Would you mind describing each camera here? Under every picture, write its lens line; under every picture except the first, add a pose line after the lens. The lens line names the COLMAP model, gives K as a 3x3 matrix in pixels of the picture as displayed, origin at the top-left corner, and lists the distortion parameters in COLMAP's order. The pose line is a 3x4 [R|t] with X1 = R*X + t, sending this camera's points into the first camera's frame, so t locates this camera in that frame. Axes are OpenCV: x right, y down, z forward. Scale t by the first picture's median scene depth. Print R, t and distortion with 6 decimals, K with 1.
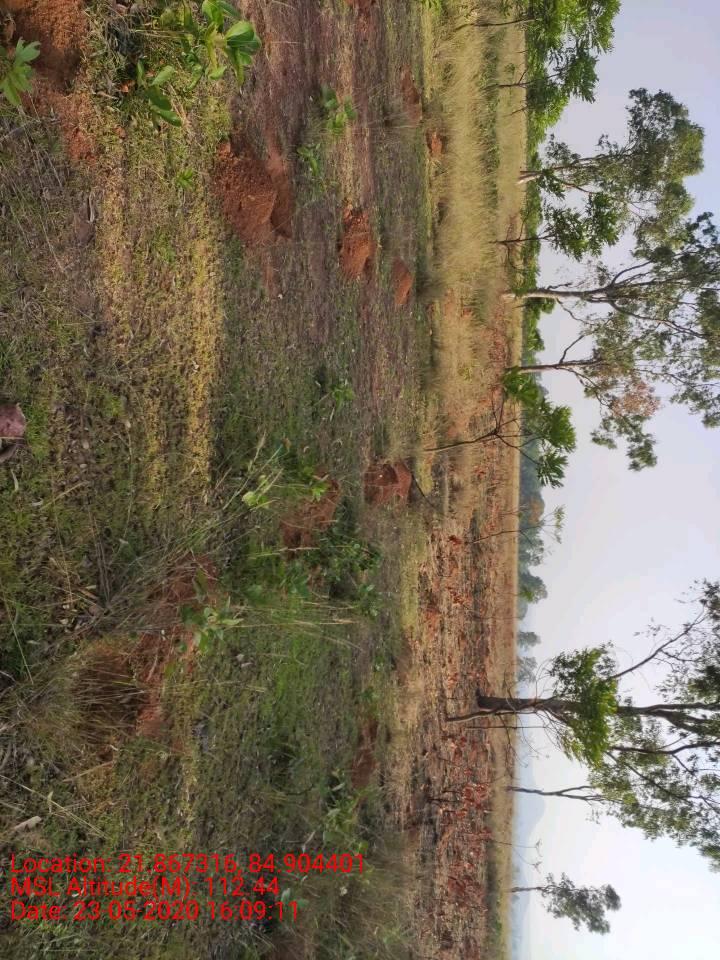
lens RADIAL K [[755.4, 0, 364.6], [0, 755.4, 482.0], [0, 0, 1]] dist [0.034156, -0.034399]
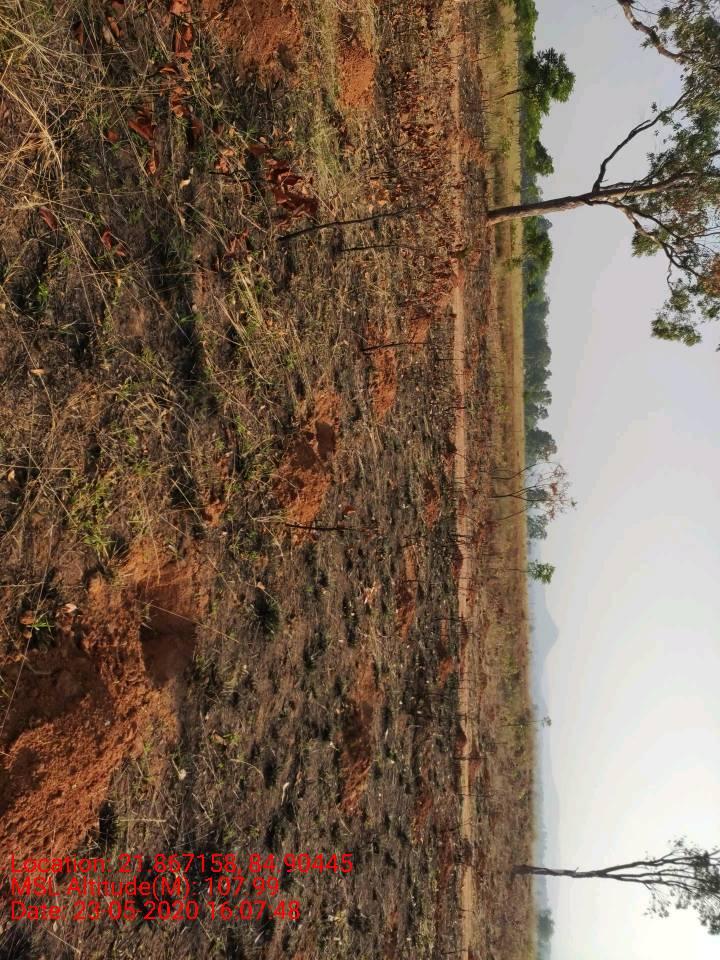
lens RADIAL K [[755.4, 0, 353.6], [0, 755.4, 474.9], [0, 0, 1]] dist [0.034156, -0.034399]
pose [[0.996781, -0.074920, -0.028545, 0.079856], [0.078843, 0.980598, 0.179474, -0.061039], [0.014545, -0.181147, 0.983348, 0.380934]]
